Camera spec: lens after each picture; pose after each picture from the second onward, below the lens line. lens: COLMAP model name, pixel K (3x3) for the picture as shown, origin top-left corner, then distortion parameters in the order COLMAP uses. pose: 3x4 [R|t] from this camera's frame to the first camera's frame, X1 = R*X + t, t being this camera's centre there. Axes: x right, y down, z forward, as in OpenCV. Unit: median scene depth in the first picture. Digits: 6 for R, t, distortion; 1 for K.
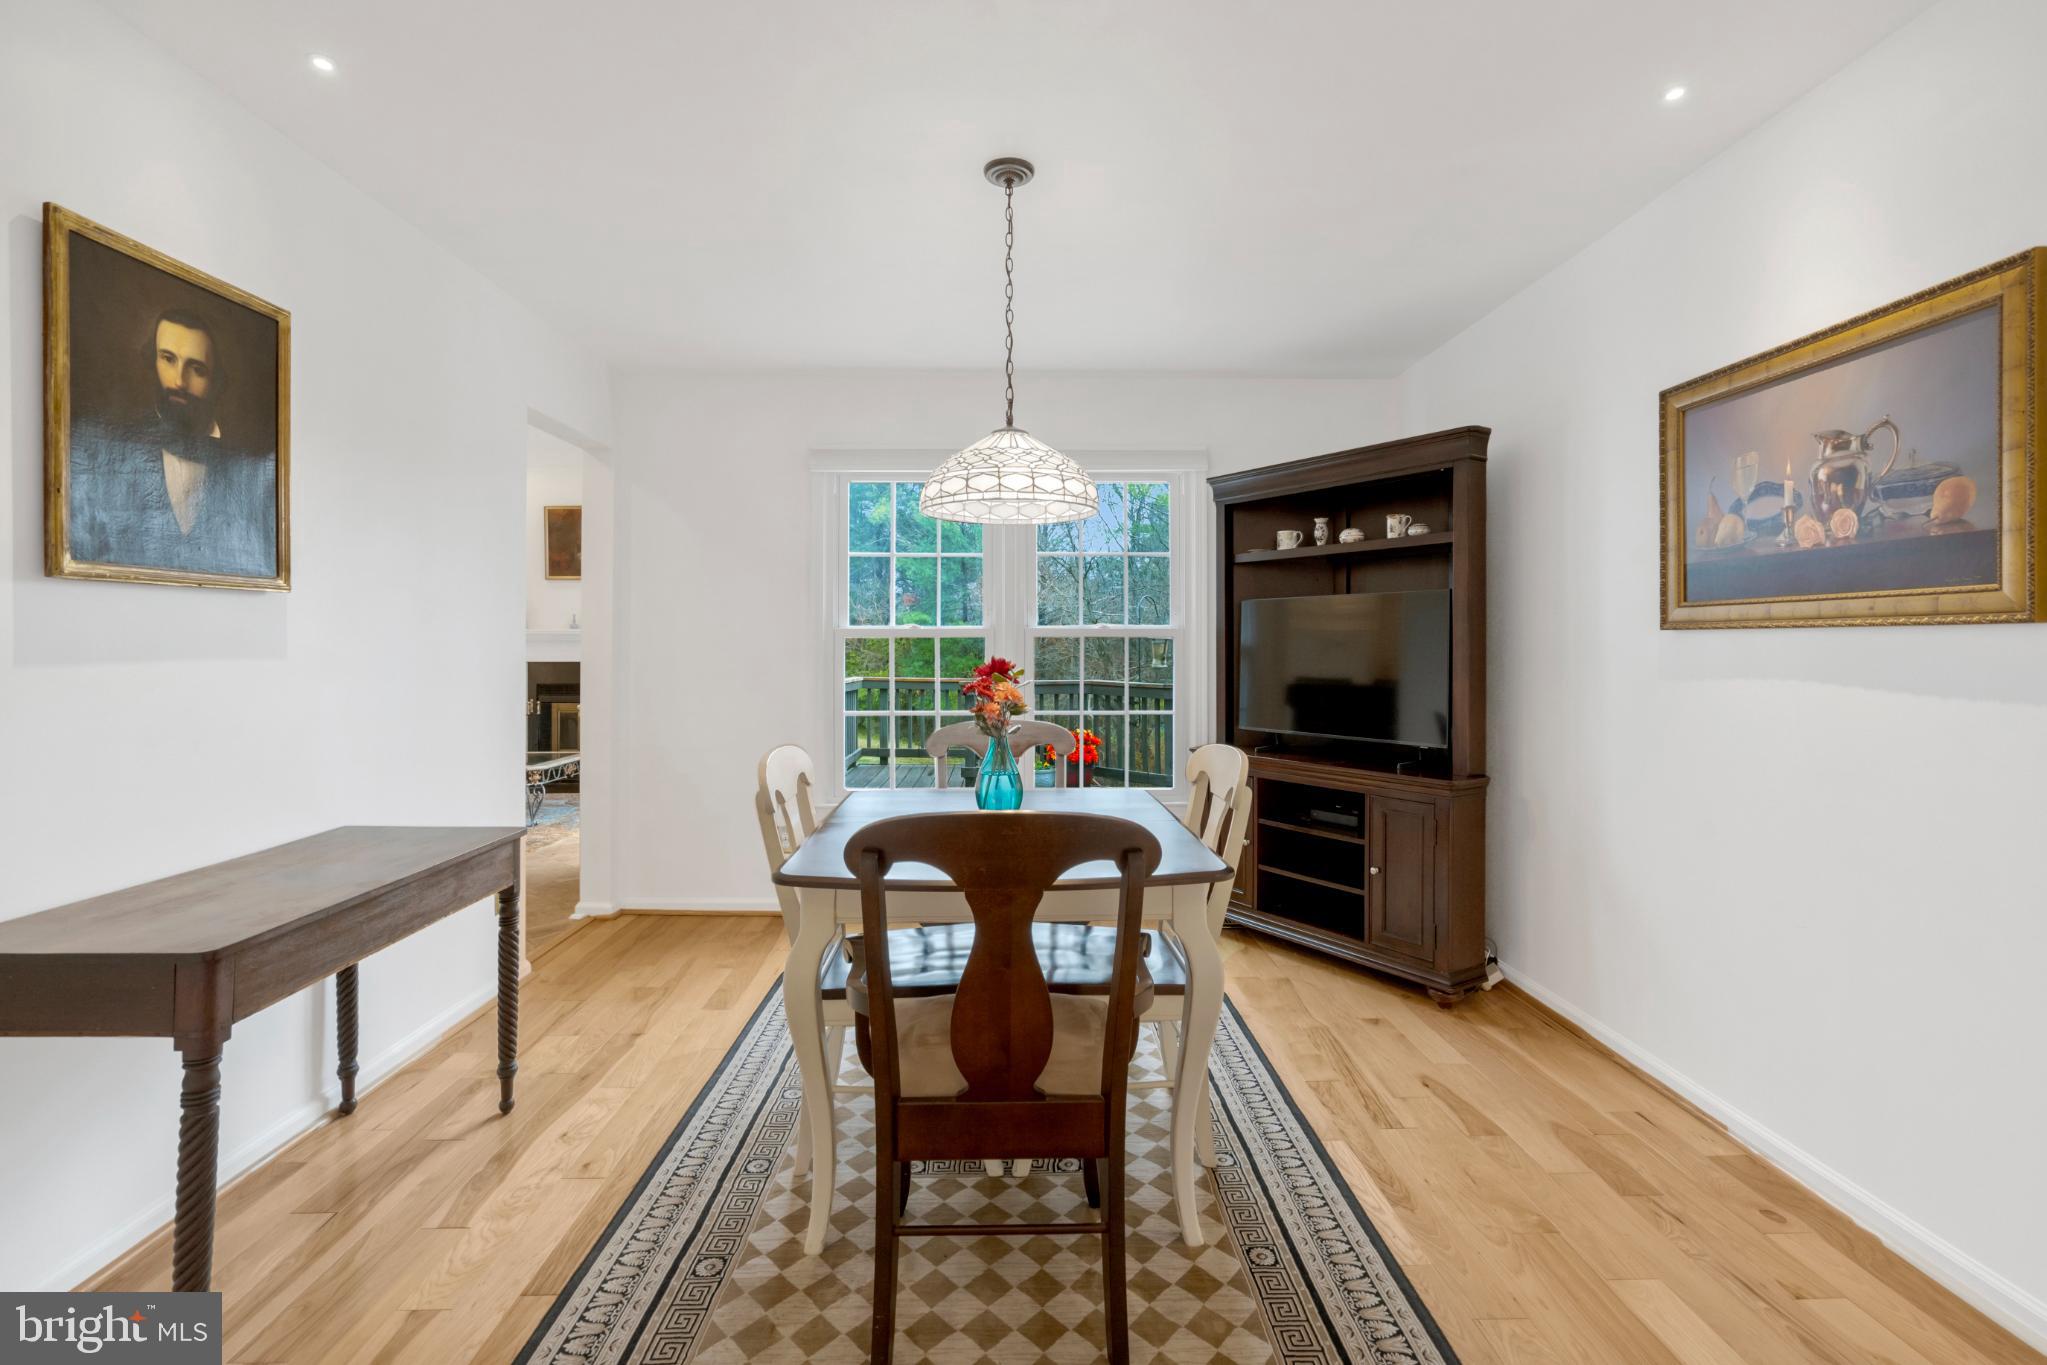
lens RADIAL K [[960.4, 0, 1022.6], [0, 960.4, 642.7], [0, 0, 1]] dist [0.002073, -0.000243]
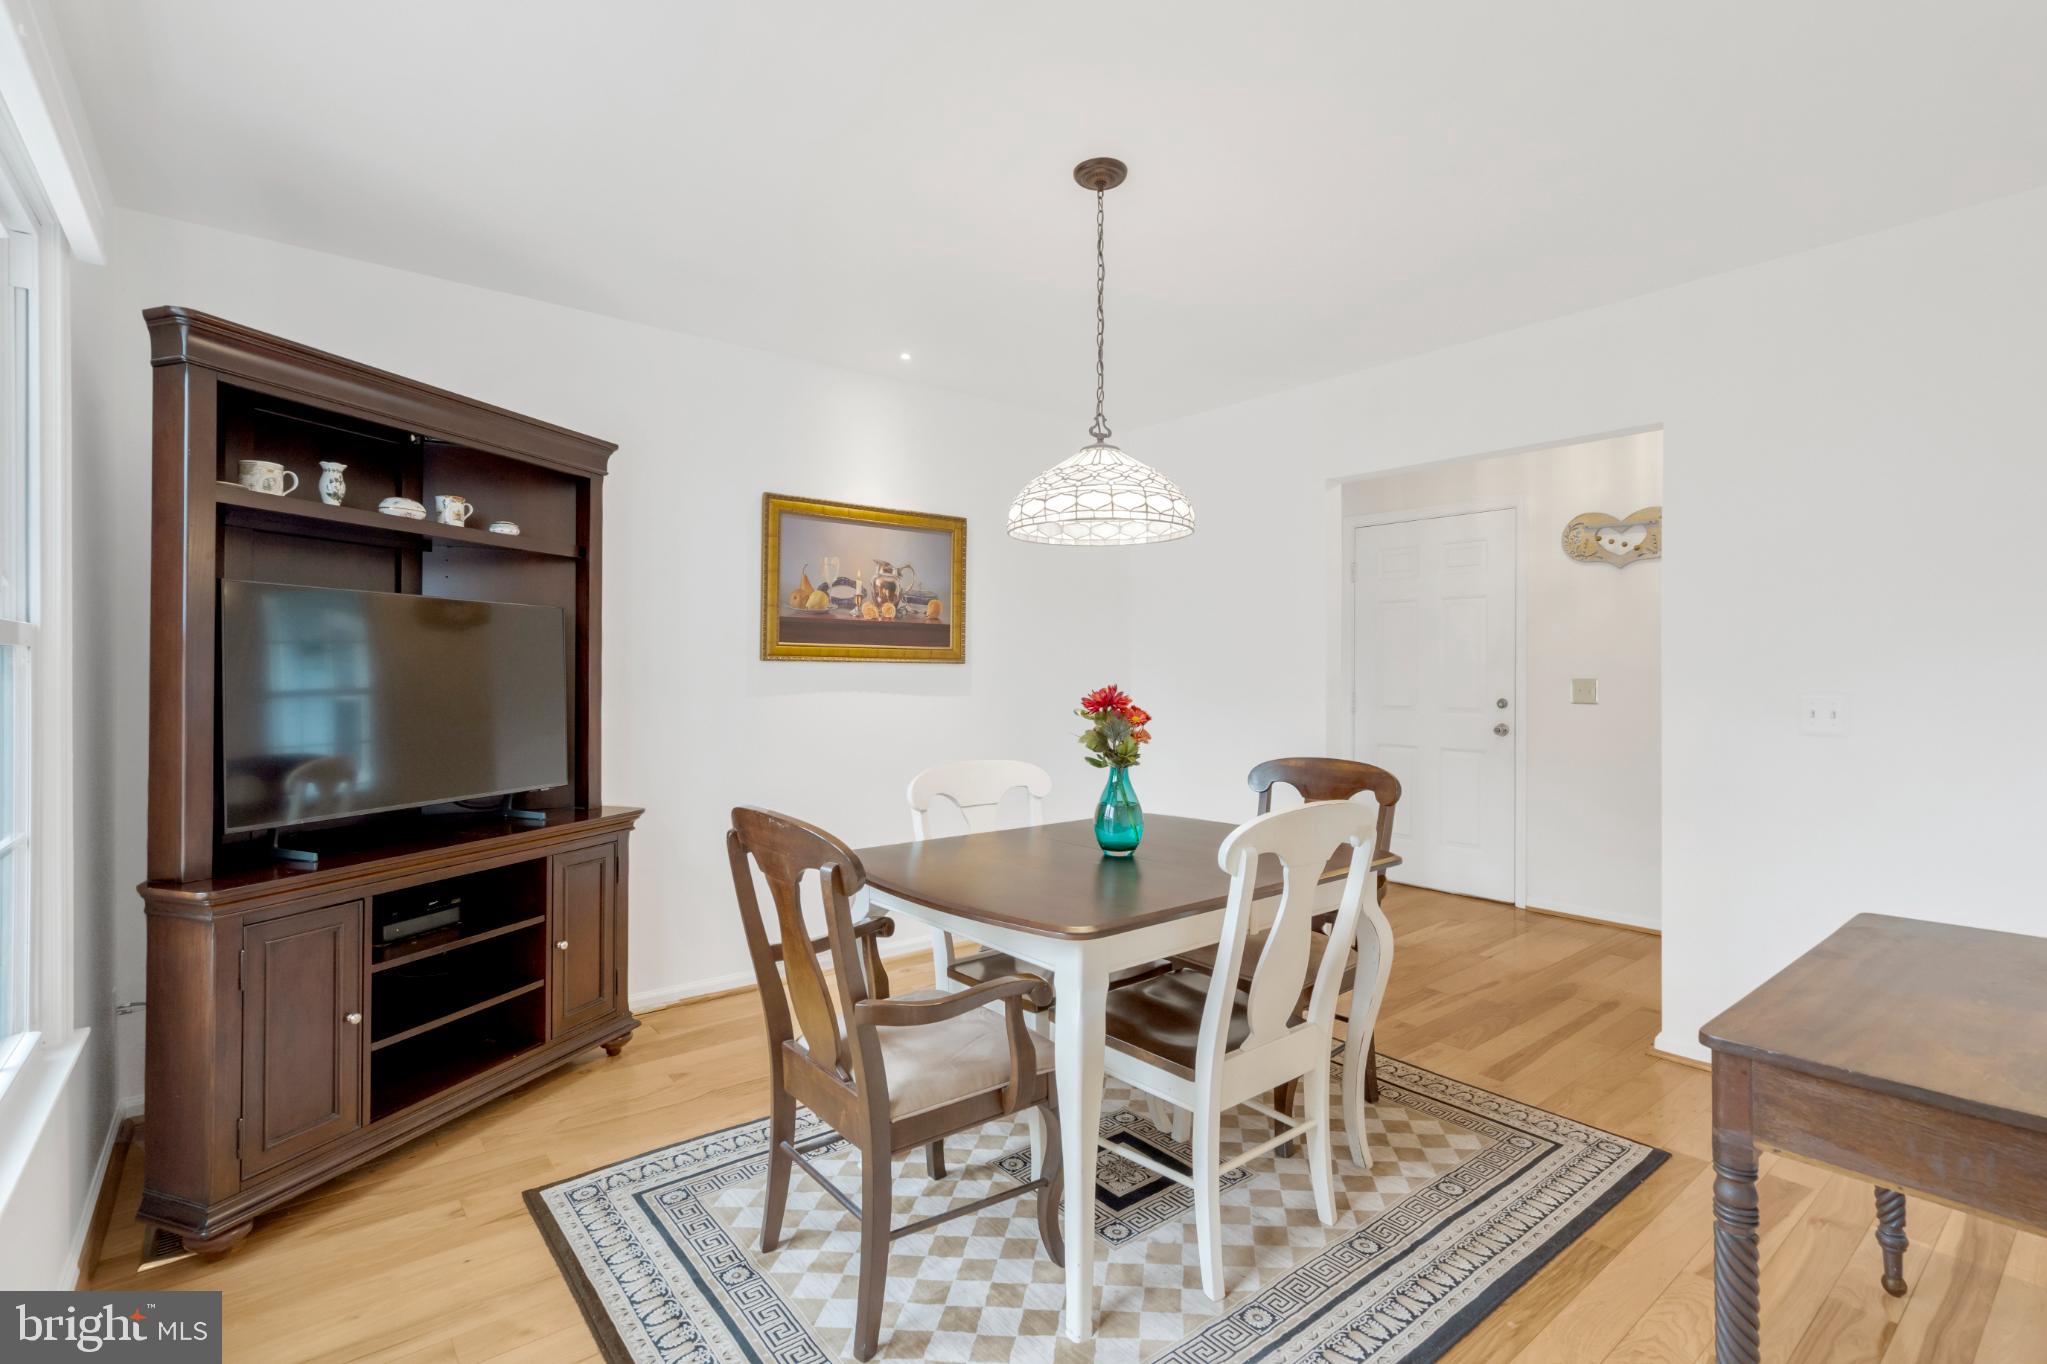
lens RADIAL K [[960.4, 0, 1021.2], [0, 960.4, 677.1], [0, 0, 1]] dist [0.002073, -0.000243]
pose [[-0.618209, -0.006193, 0.785989, -0.825122], [-0.006193, 0.999976, 0.003008, 0.005273], [-0.785989, -0.003008, -0.618233, 1.910679]]
